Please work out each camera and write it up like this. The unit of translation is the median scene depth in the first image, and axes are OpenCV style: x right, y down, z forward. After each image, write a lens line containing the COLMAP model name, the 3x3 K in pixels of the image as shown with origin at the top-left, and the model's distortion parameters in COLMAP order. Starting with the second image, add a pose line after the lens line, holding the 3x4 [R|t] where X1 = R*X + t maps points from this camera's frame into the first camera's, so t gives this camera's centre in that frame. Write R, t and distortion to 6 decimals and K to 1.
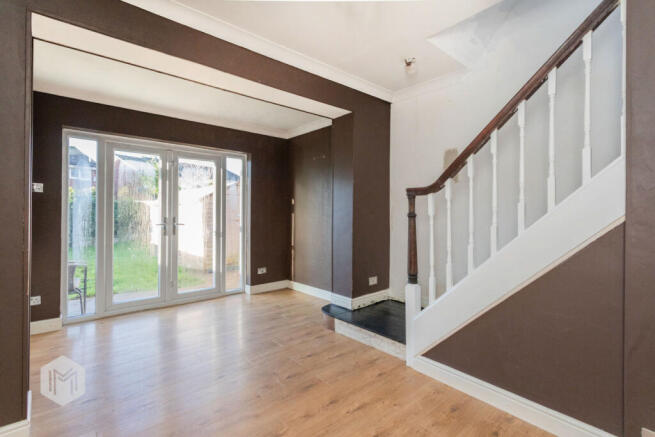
lens RADIAL K [[309.3, 0, 326.9], [0, 309.3, 216.7], [0, 0, 1]] dist [-0.006153, -0.000741]
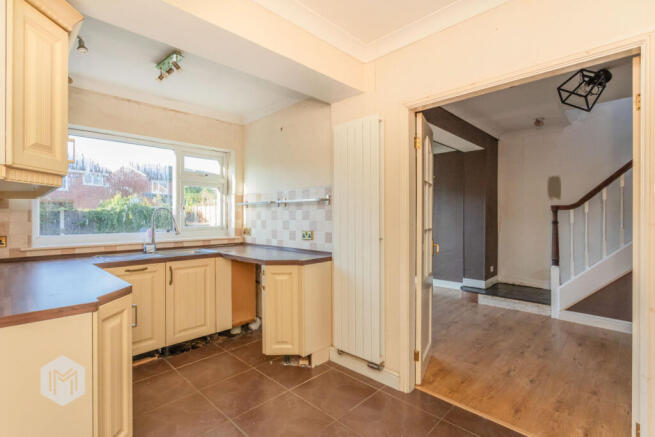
lens RADIAL K [[321.2, 0, 327.1], [0, 321.2, 219.1], [0, 0, 1]] dist [0.000527, -0.000185]
pose [[0.994118, 0.003999, 0.108232, -1.061965], [-0.003604, 0.999986, -0.003847, -0.011258], [-0.108246, 0.003435, 0.994118, -0.505623]]
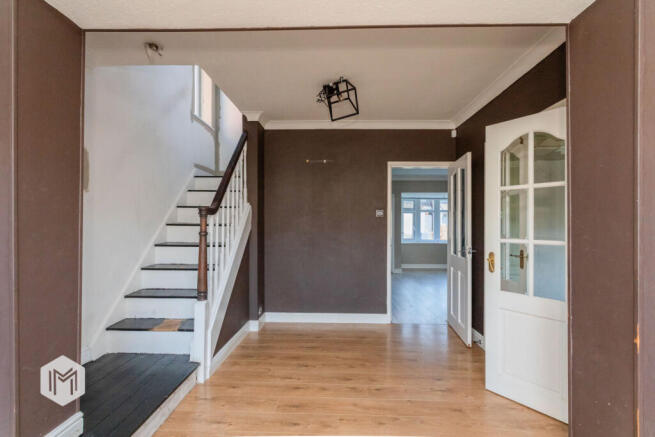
lens RADIAL K [[309.3, 0, 327.4], [0, 309.3, 220.6], [0, 0, 1]] dist [-0.006153, -0.000741]
pose [[-0.739582, 0.003286, 0.673059, -0.724987], [-0.001639, 0.999976, -0.006683, -0.038167], [-0.673065, -0.006046, -0.739559, 1.494550]]
